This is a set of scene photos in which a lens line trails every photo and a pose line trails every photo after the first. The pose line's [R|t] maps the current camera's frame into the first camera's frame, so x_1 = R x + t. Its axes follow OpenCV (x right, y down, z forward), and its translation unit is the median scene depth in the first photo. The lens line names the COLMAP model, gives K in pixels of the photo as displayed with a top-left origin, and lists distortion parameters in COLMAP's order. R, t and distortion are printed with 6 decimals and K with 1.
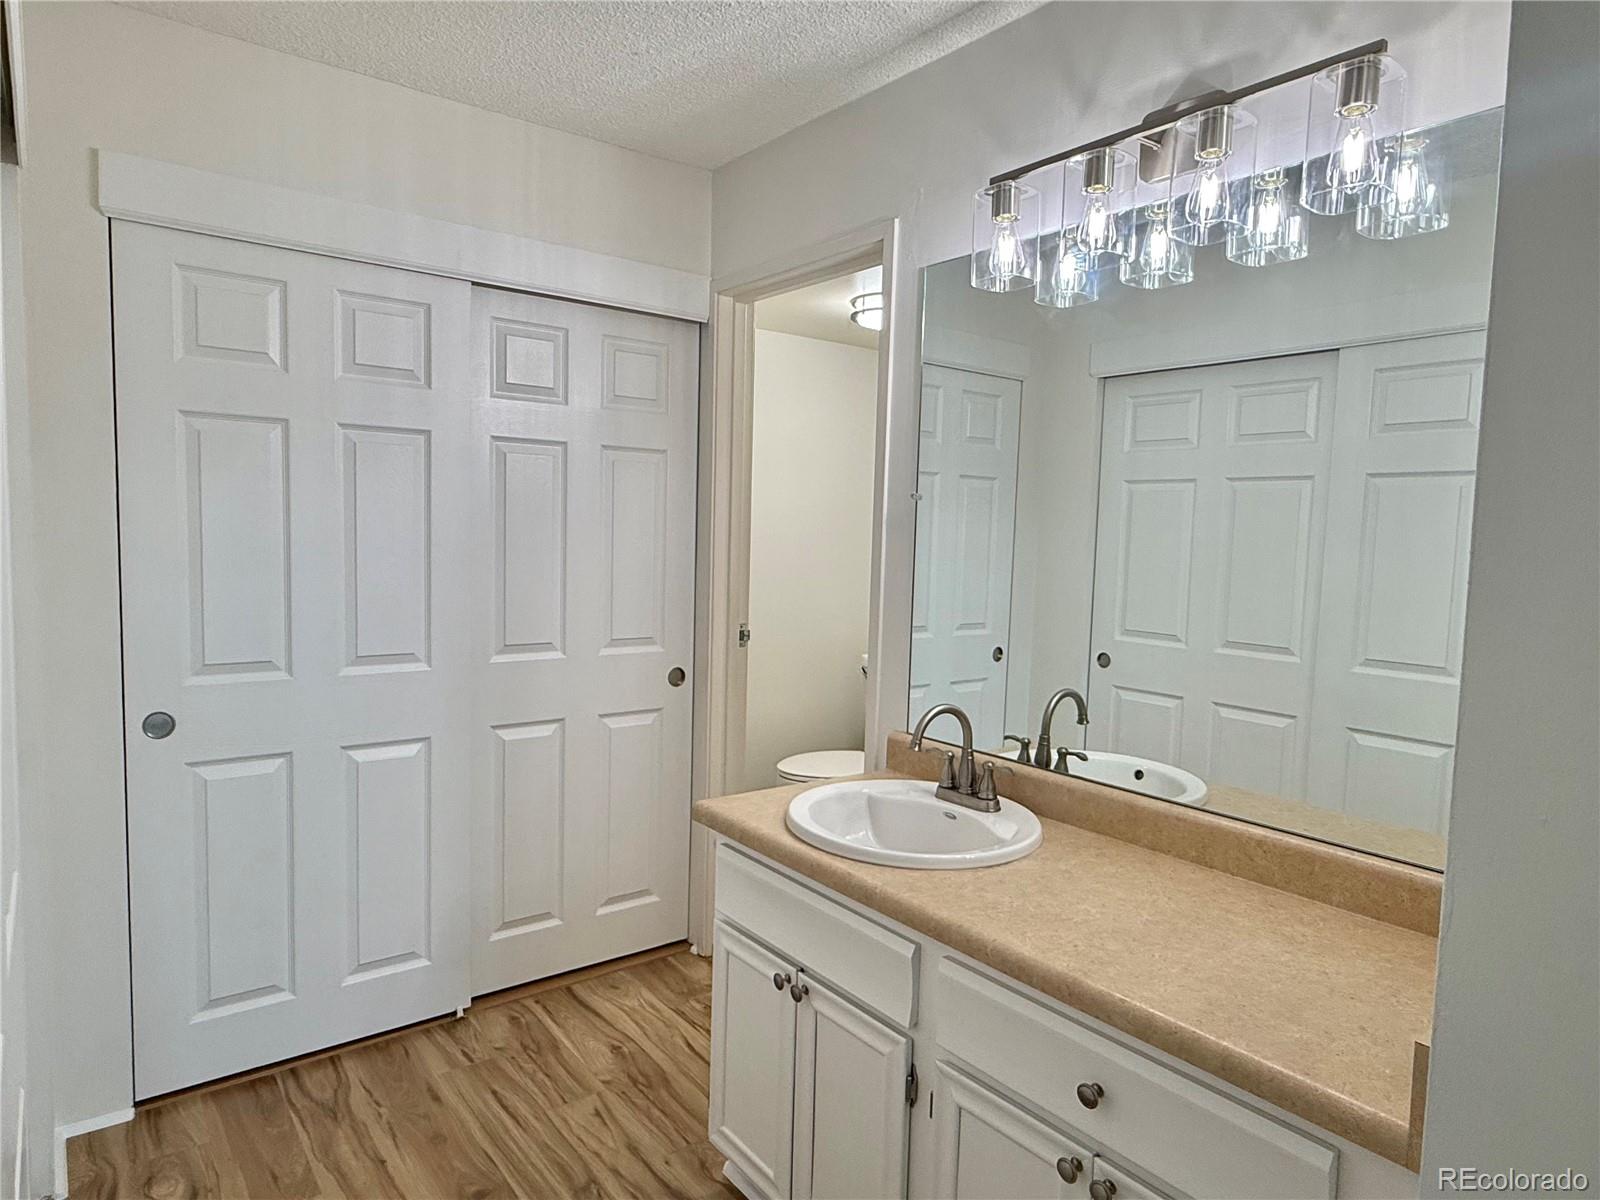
lens RADIAL K [[964.3, 0, 742.5], [0, 964.3, 592.5], [0, 0, 1]] dist [0.002604, -0.001755]
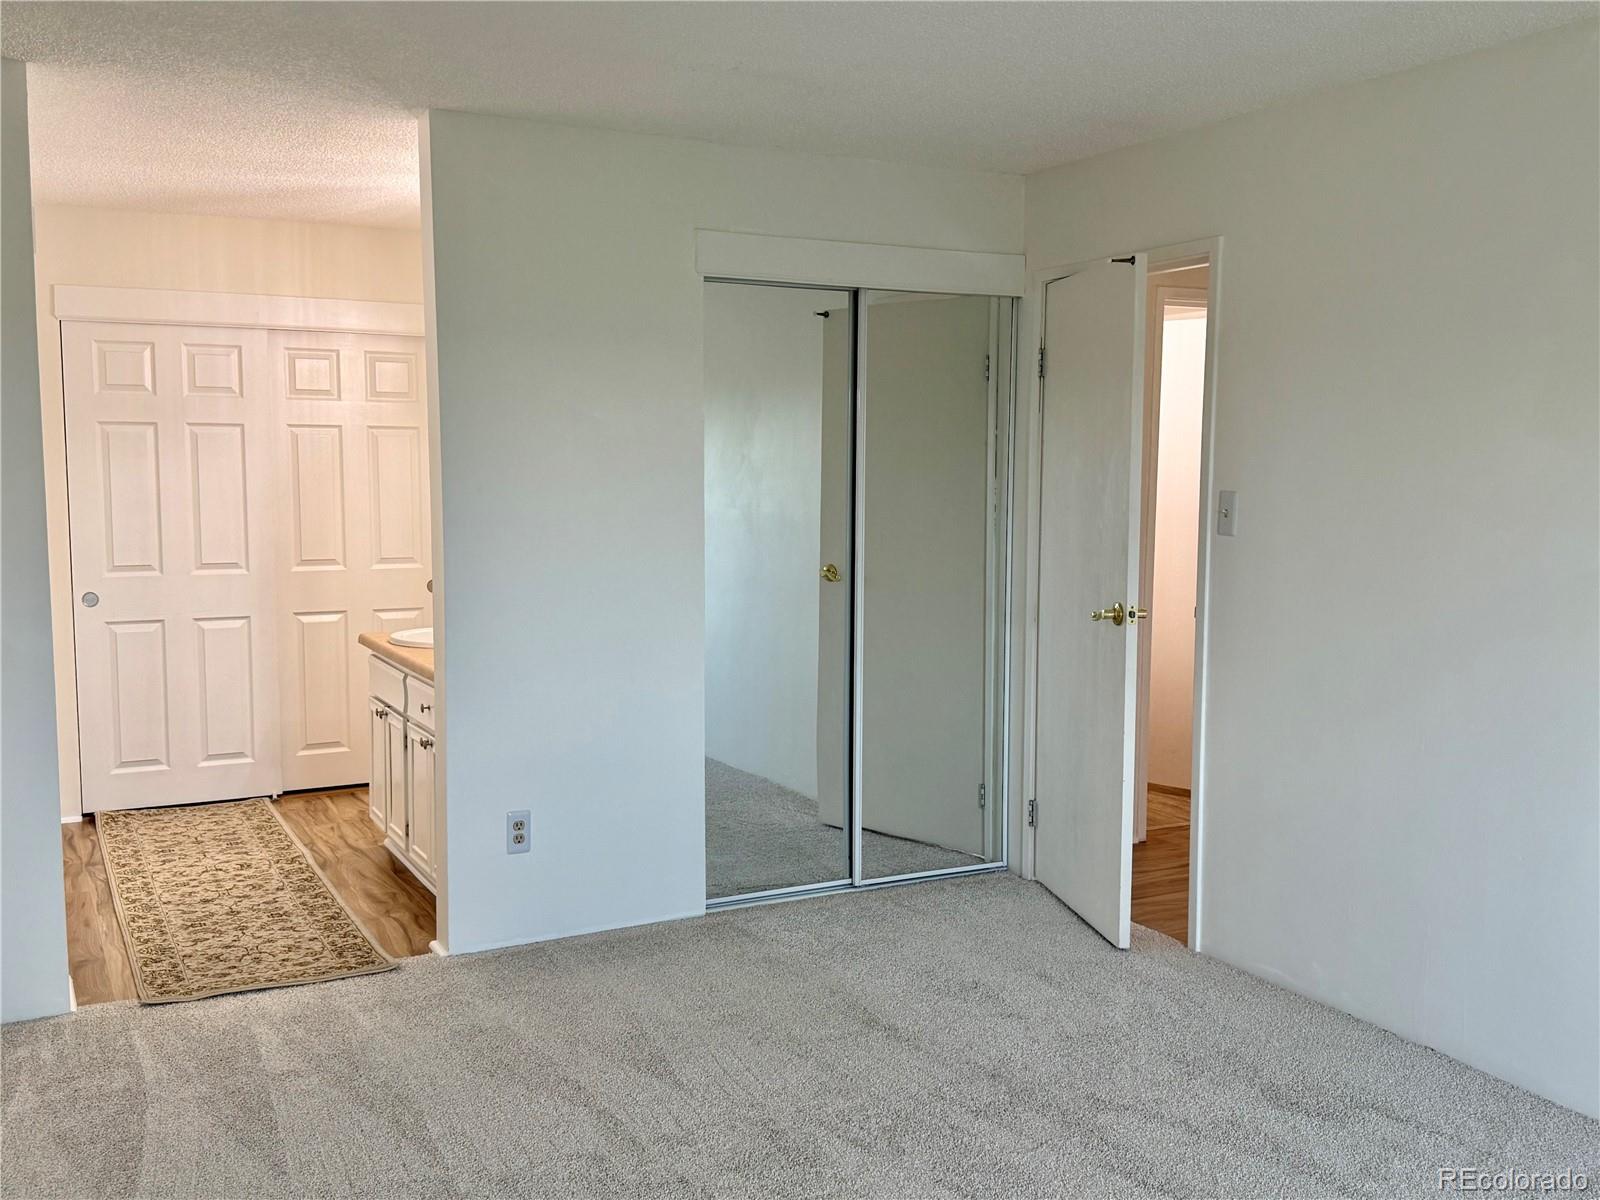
lens RADIAL K [[1534.3, 0, 803.5], [0, 1534.3, 602.9], [0, 0, 1]] dist [-0.031535, 0.000000]
pose [[0.990365, -0.010158, -0.138106, 0.937437], [0.012486, 0.999794, 0.015999, 0.100380], [0.137915, -0.017569, 0.990288, -1.380789]]
